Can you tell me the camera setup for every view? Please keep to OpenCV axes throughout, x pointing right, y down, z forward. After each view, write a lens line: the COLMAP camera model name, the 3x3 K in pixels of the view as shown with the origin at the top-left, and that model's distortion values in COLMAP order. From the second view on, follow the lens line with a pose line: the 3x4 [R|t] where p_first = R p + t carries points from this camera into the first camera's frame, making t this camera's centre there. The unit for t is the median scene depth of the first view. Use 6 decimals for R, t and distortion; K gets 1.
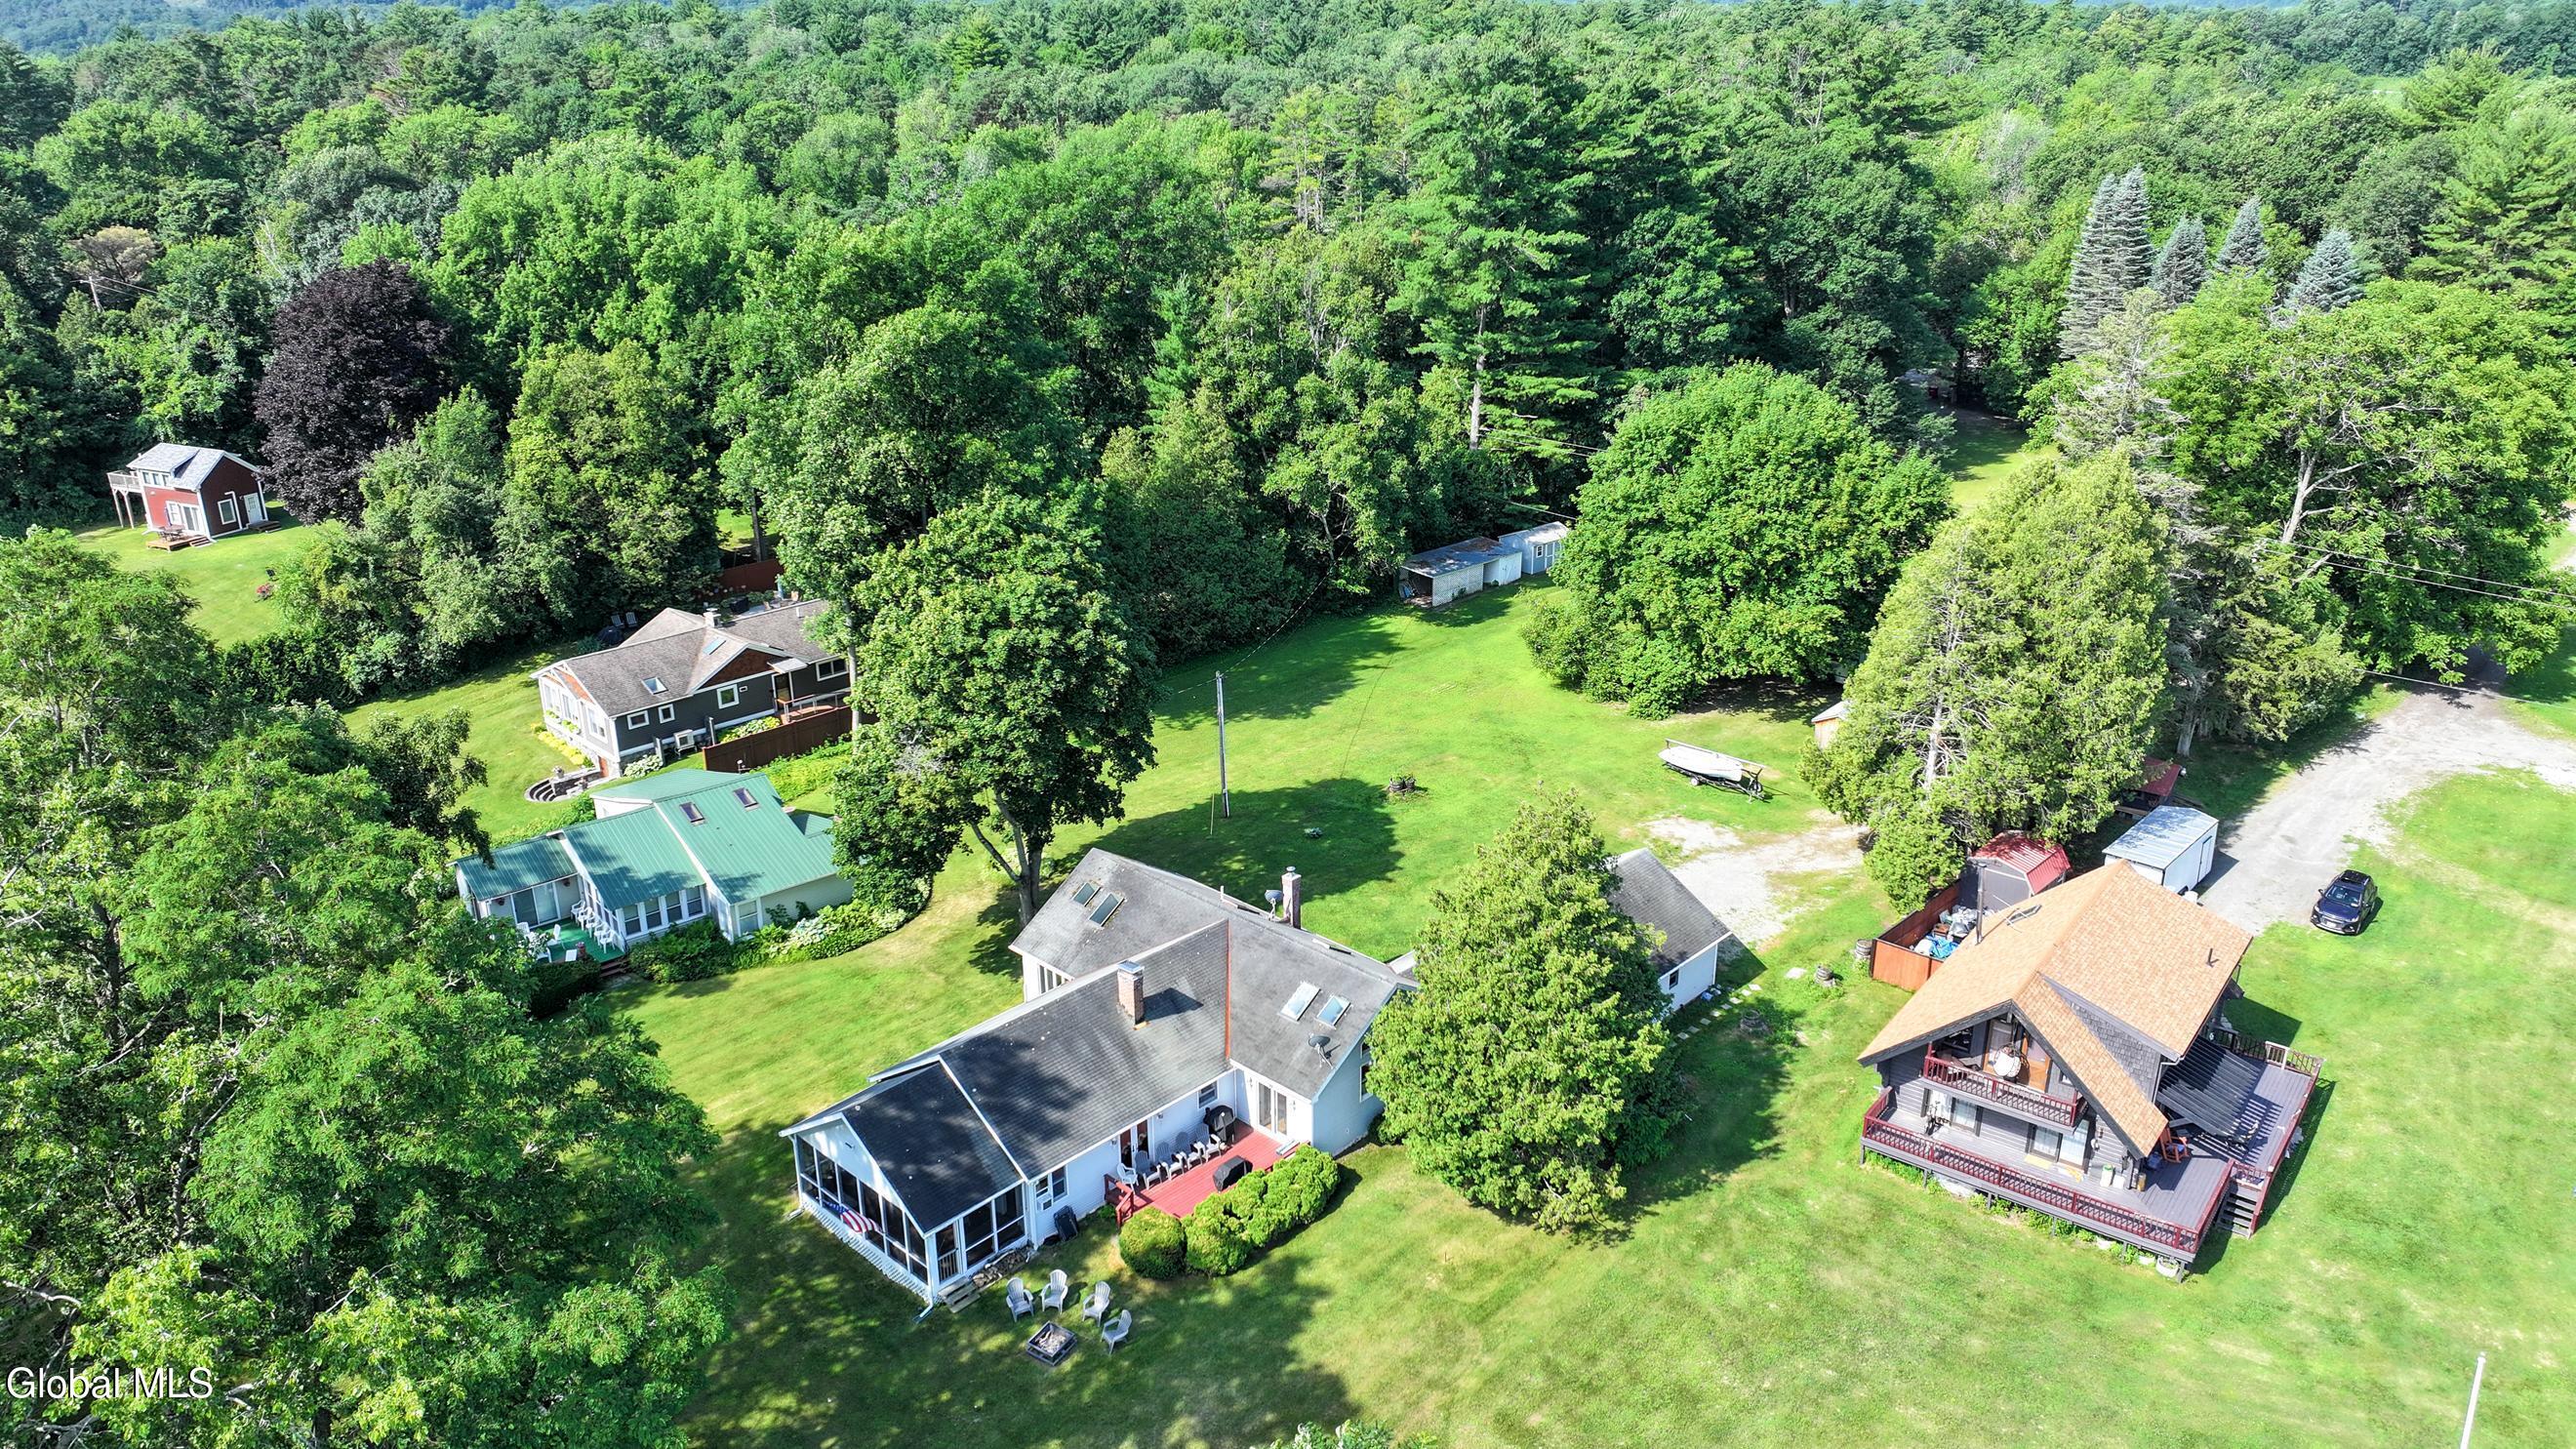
lens RADIAL K [[1793.4, 0, 1292.9], [0, 1793.4, 716.9], [0, 0, 1]] dist [0.007266, -0.010012]
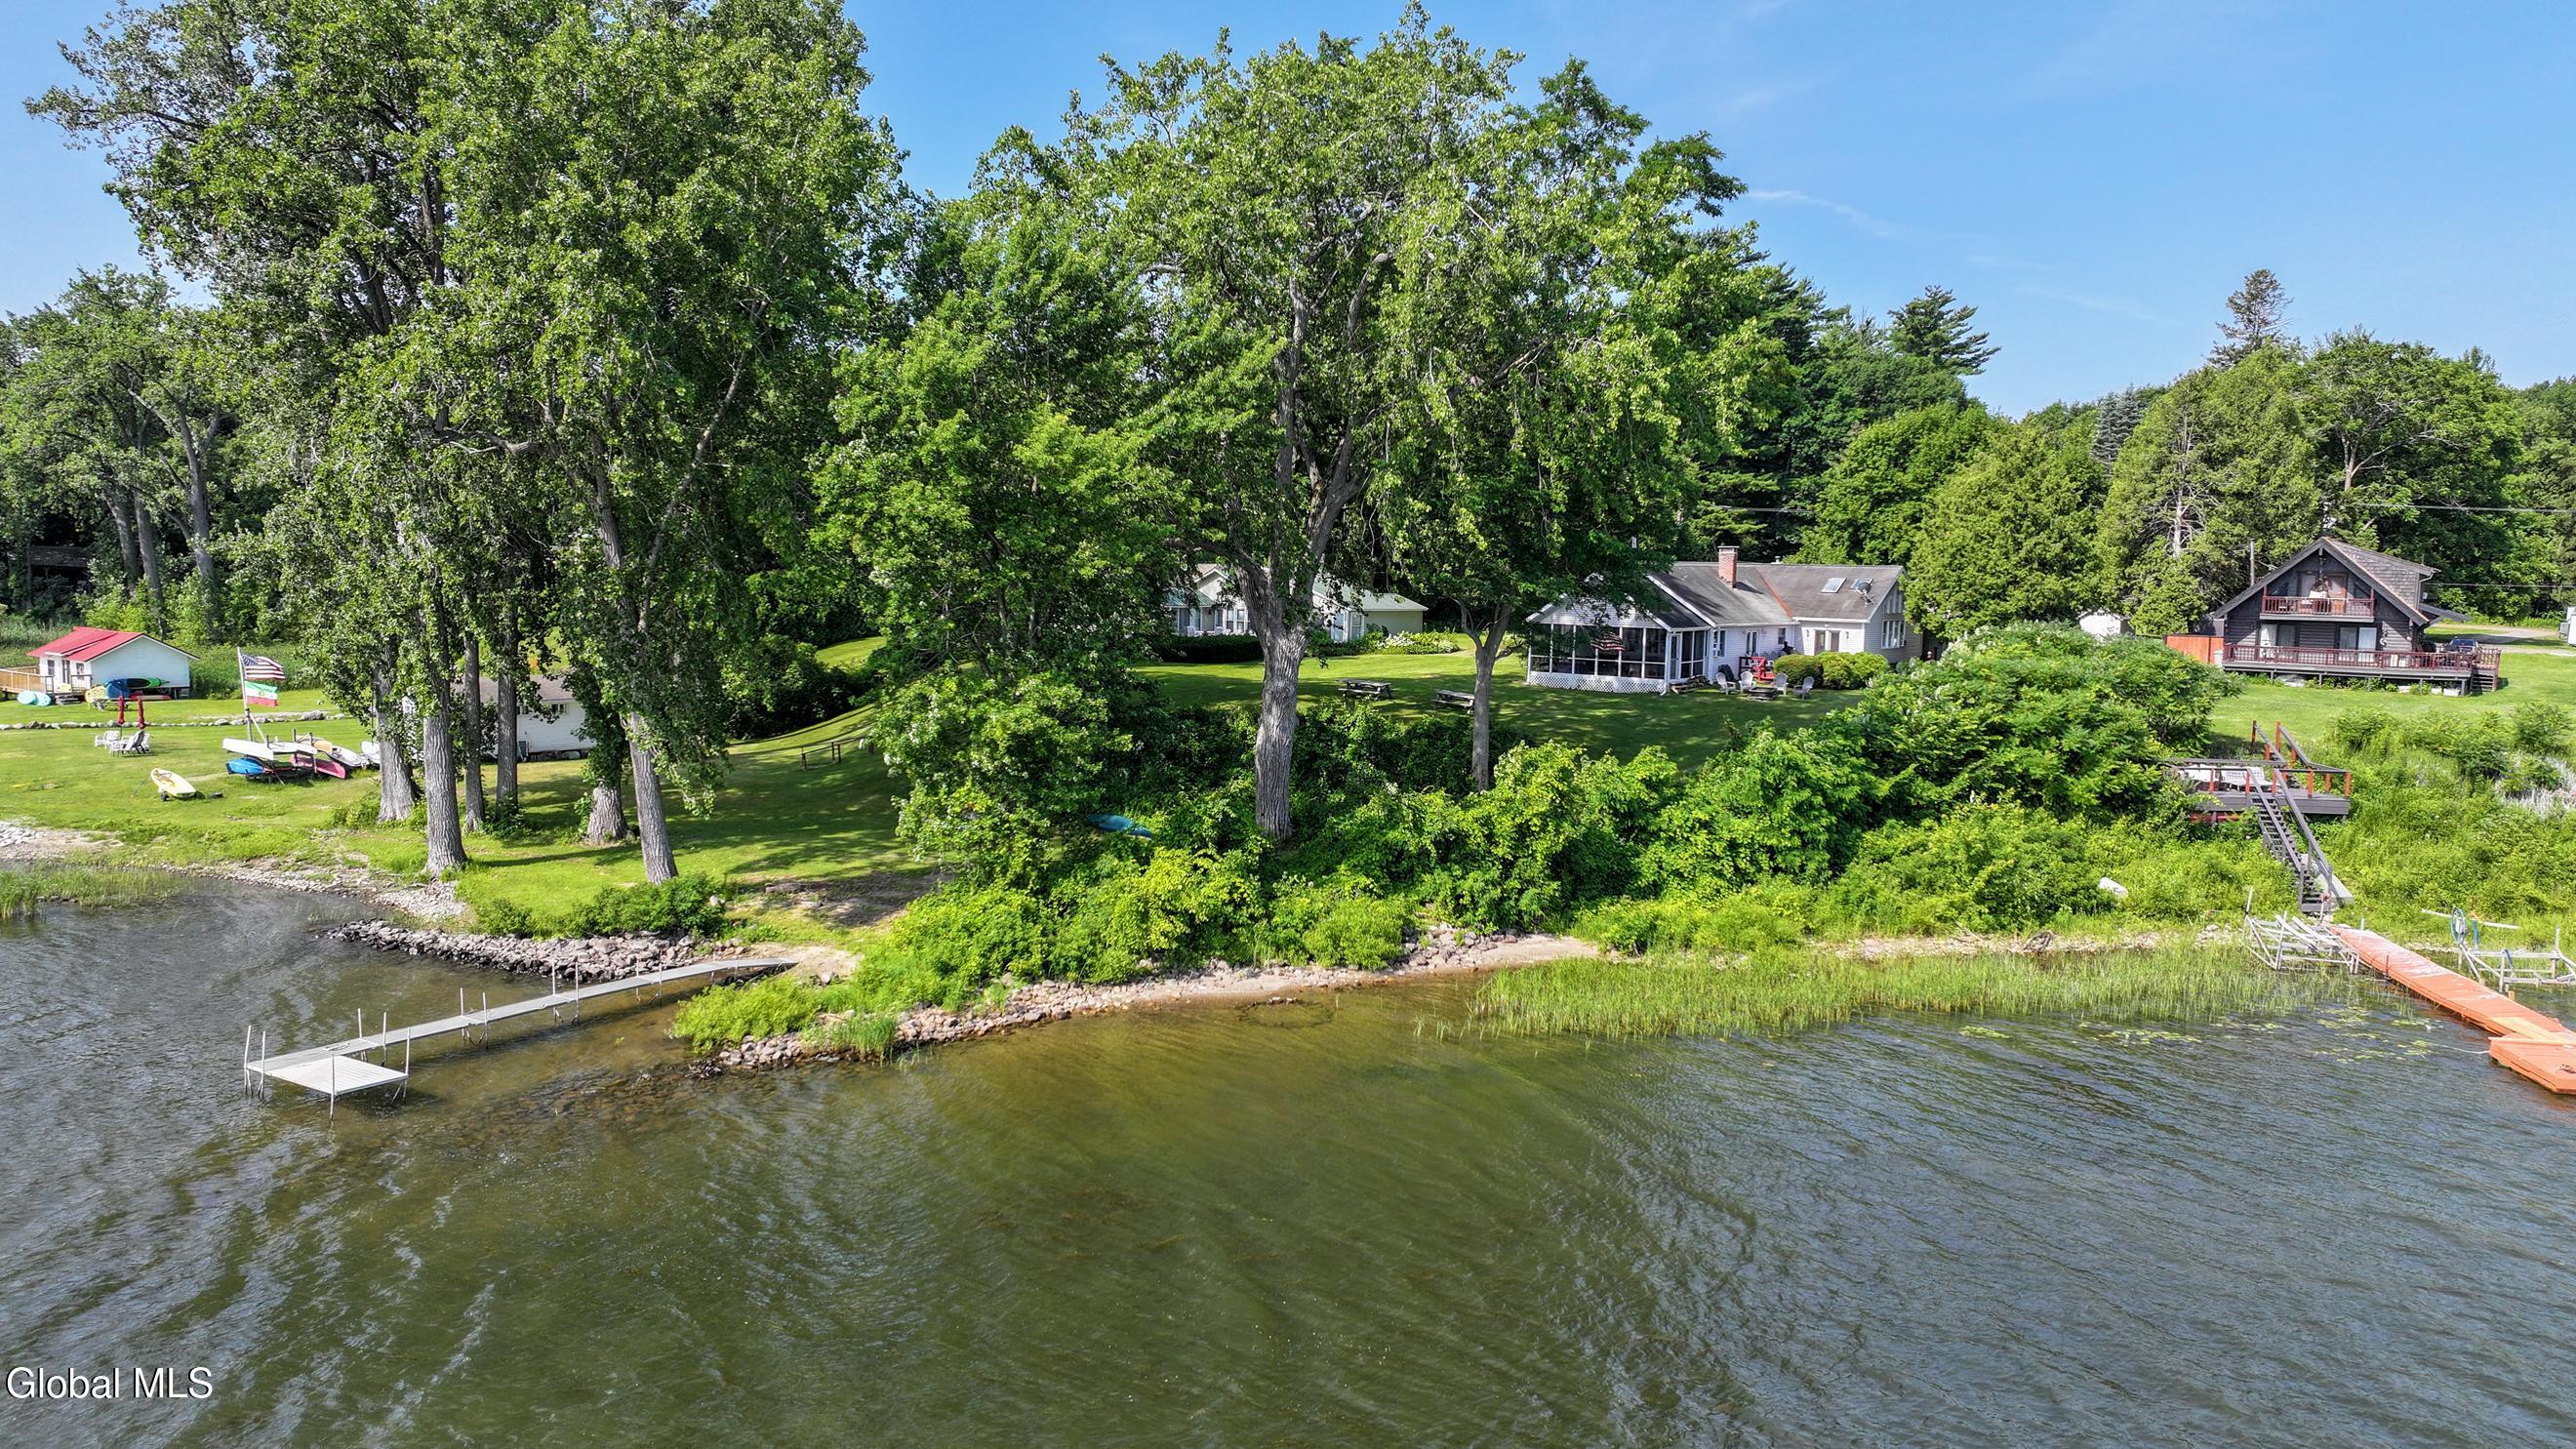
lens RADIAL K [[1796.5, 0, 1288.0], [0, 1796.5, 724.5], [0, 0, 1]] dist [0.002543, 0.005493]
pose [[0.996844, 0.022639, 0.076089, -0.312079], [-0.001069, 0.962216, -0.272285, 0.378879], [-0.079378, 0.271344, 0.959204, -0.195948]]
